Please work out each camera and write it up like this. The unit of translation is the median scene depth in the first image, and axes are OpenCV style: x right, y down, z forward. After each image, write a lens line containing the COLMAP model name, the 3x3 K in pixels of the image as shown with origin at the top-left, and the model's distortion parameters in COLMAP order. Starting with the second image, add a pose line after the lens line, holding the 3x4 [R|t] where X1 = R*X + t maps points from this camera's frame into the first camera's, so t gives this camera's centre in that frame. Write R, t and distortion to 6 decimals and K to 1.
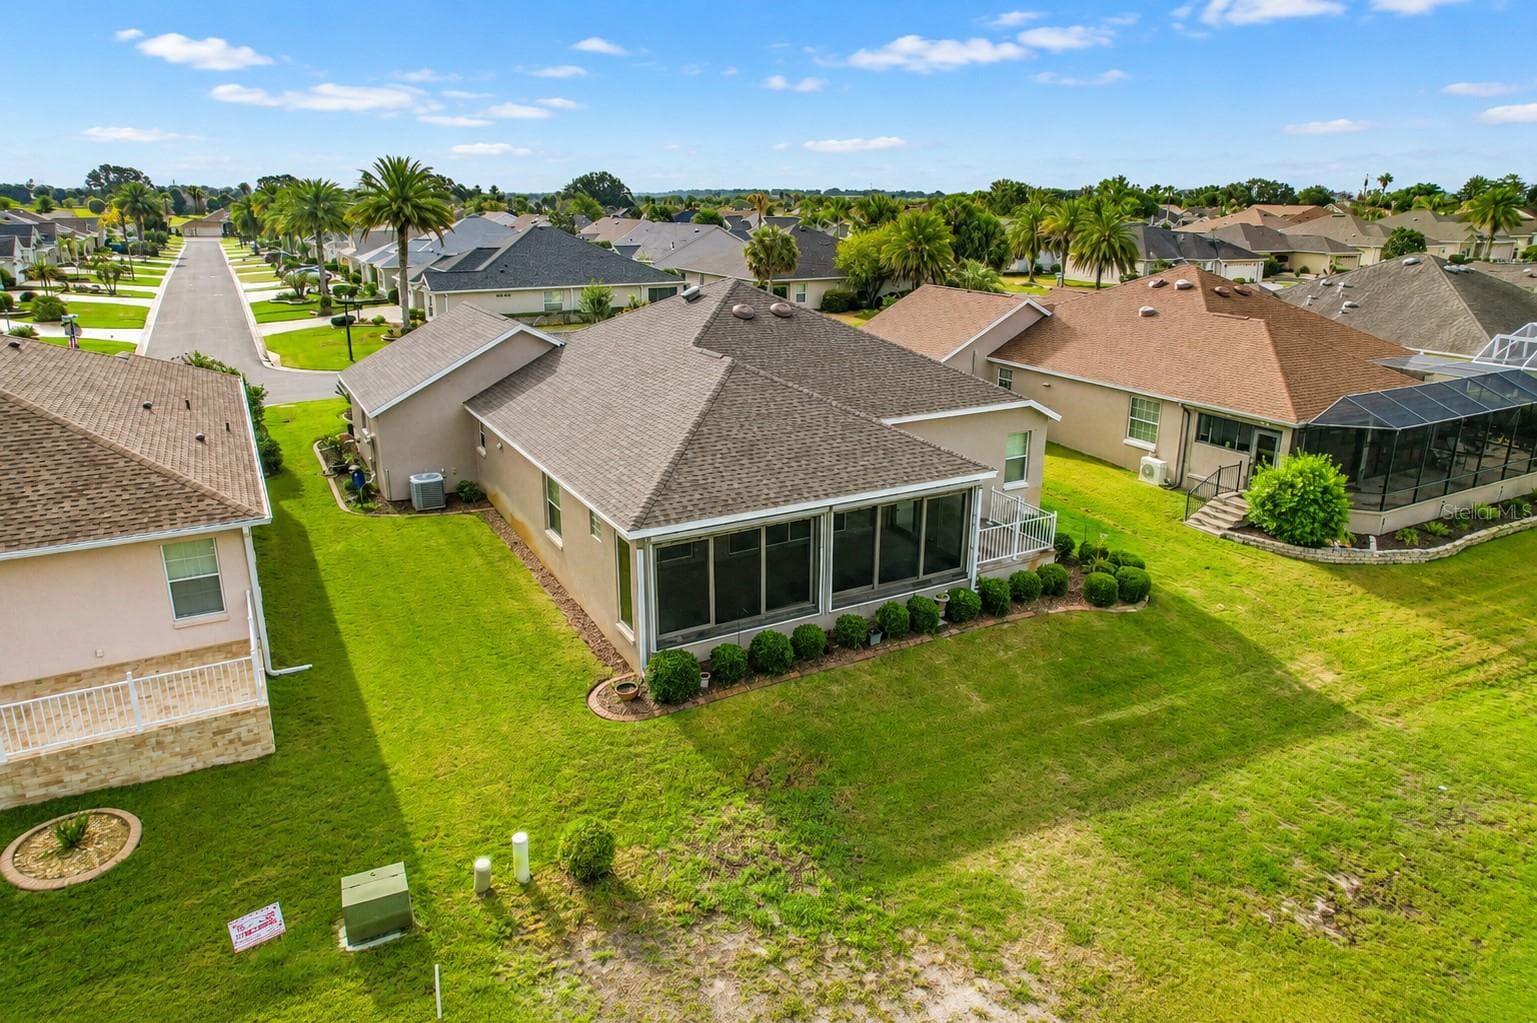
lens RADIAL K [[963.2, 0, 768.5], [0, 963.2, 511.5], [0, 0, 1]] dist [-0.000972, 0.000395]
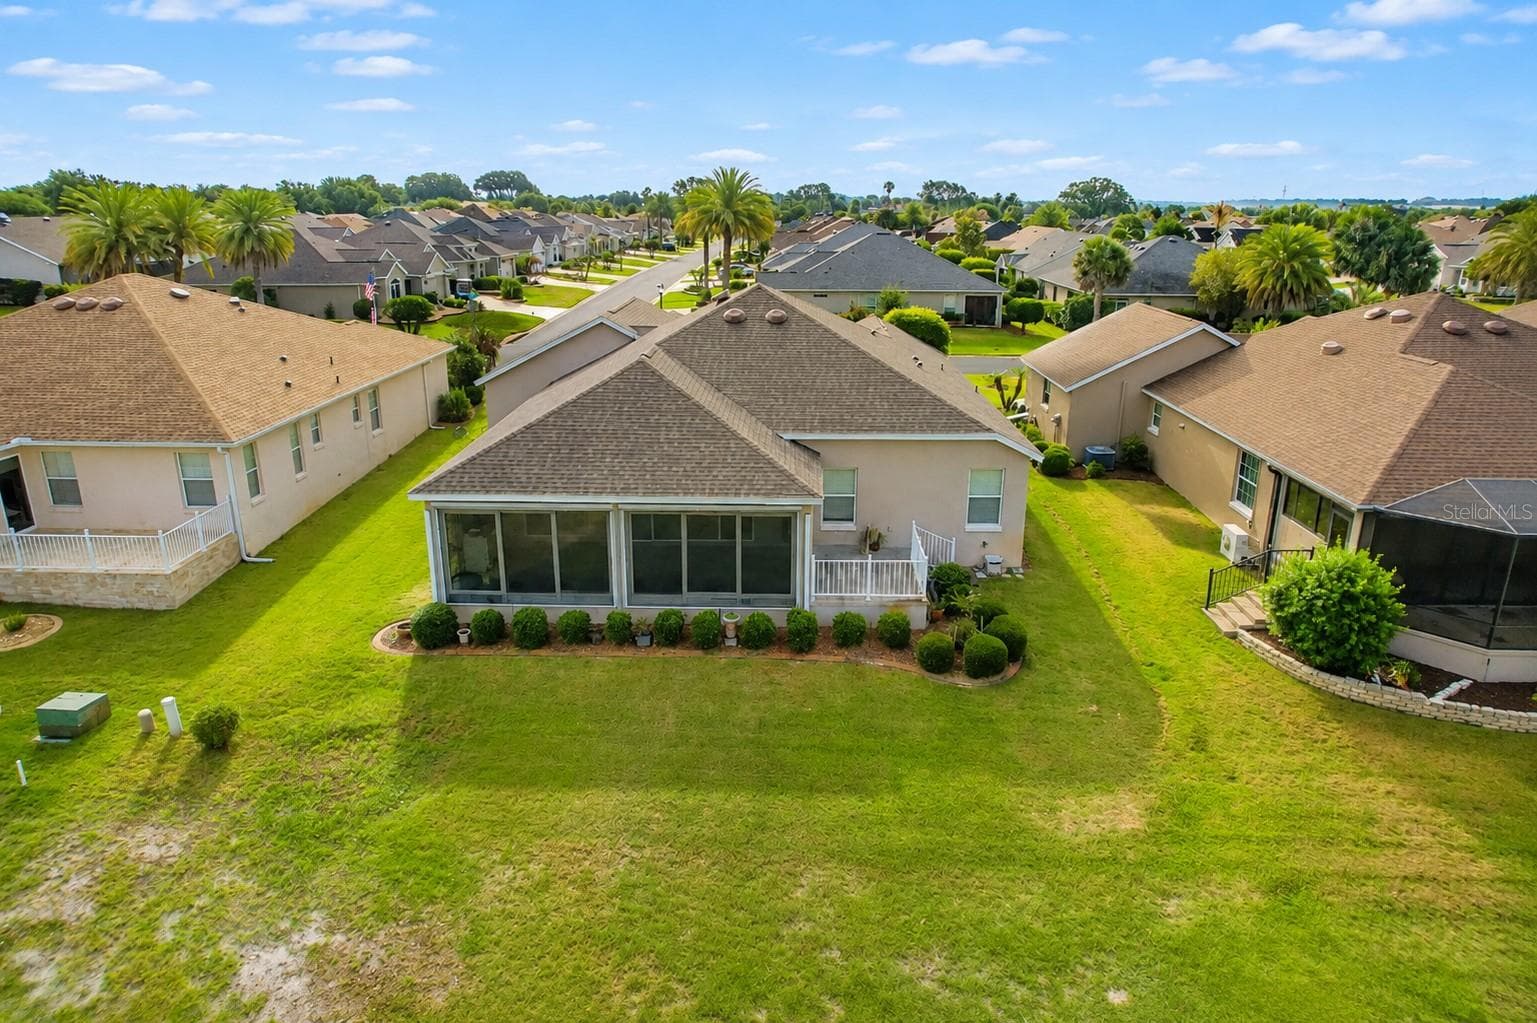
lens RADIAL K [[952.3, 0, 796.3], [0, 952.3, 496.9], [0, 0, 1]] dist [-0.021609, 0.000582]
pose [[0.851664, 0.145973, -0.503349, 0.659946], [-0.154219, 0.987708, 0.025502, -0.061134], [0.500884, 0.055907, 0.863707, 0.187022]]
